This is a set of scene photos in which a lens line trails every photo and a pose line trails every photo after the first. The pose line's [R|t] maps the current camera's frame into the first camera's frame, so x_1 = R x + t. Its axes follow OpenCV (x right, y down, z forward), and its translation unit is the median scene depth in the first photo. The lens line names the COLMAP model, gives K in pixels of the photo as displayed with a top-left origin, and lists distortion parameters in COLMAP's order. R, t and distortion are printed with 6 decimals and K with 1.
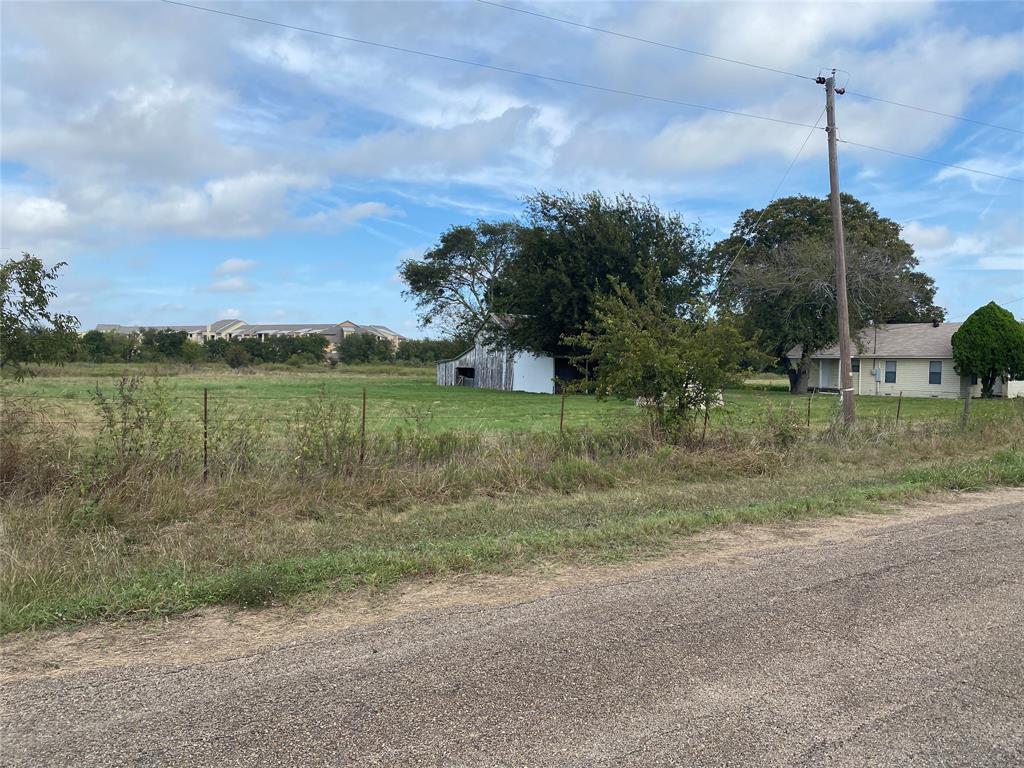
lens RADIAL K [[774.7, 0, 515.7], [0, 774.7, 387.1], [0, 0, 1]] dist [0.040101, -0.056466]
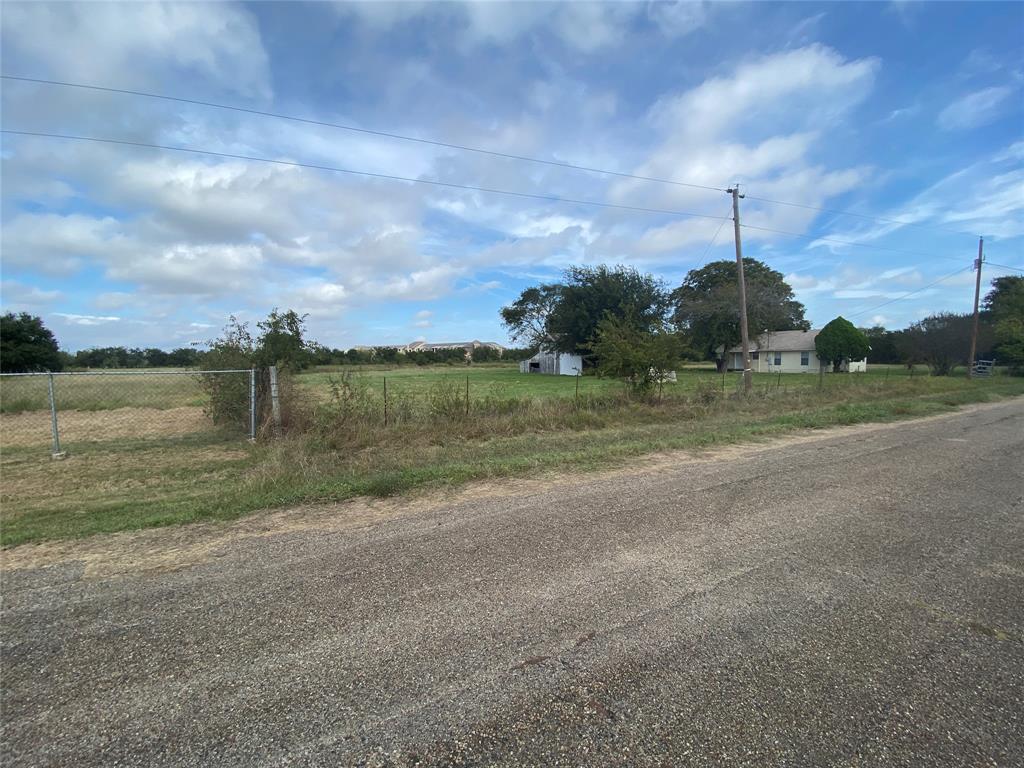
lens RADIAL K [[409.2, 0, 515.0], [0, 409.2, 387.6], [0, 0, 1]] dist [0.012406, -0.003832]
pose [[0.992194, -0.018429, -0.123336, 0.035483], [0.022805, 0.999156, 0.034166, 0.000012], [0.122603, -0.036712, 0.991777, 0.033768]]
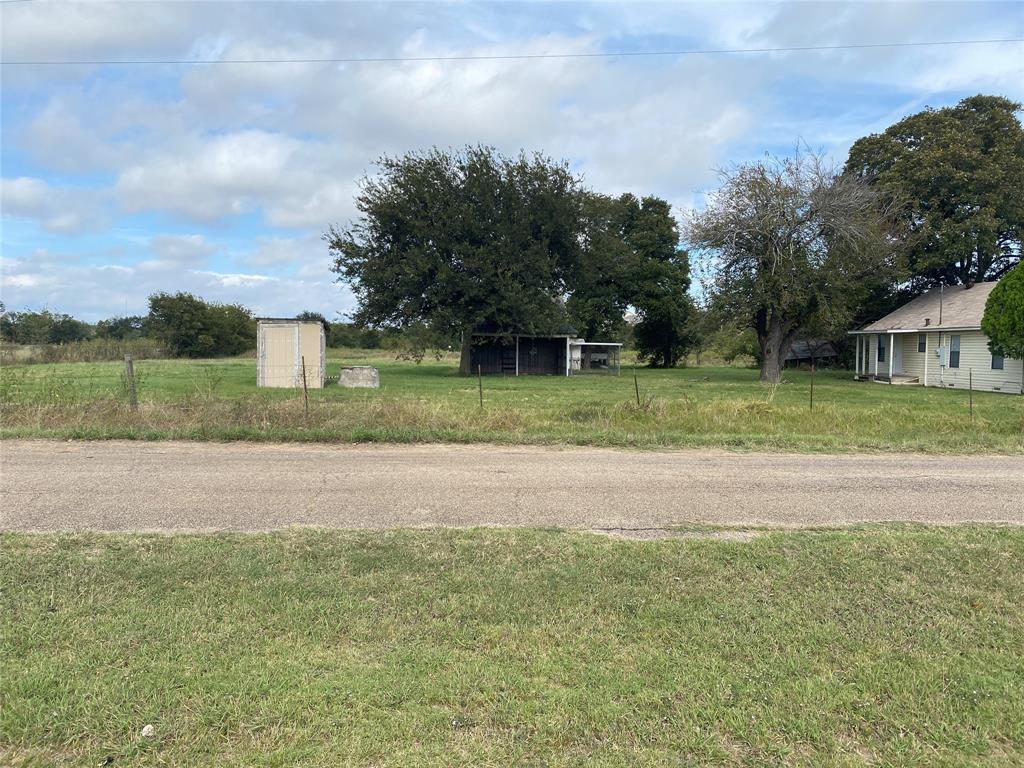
lens RADIAL K [[774.7, 0, 510.9], [0, 774.7, 386.7], [0, 0, 1]] dist [0.040101, -0.056466]
pose [[0.809435, 0.026279, -0.586621, 2.417794], [-0.017285, 0.999631, 0.020931, 0.013346], [0.586955, -0.006802, 0.809591, 0.972129]]
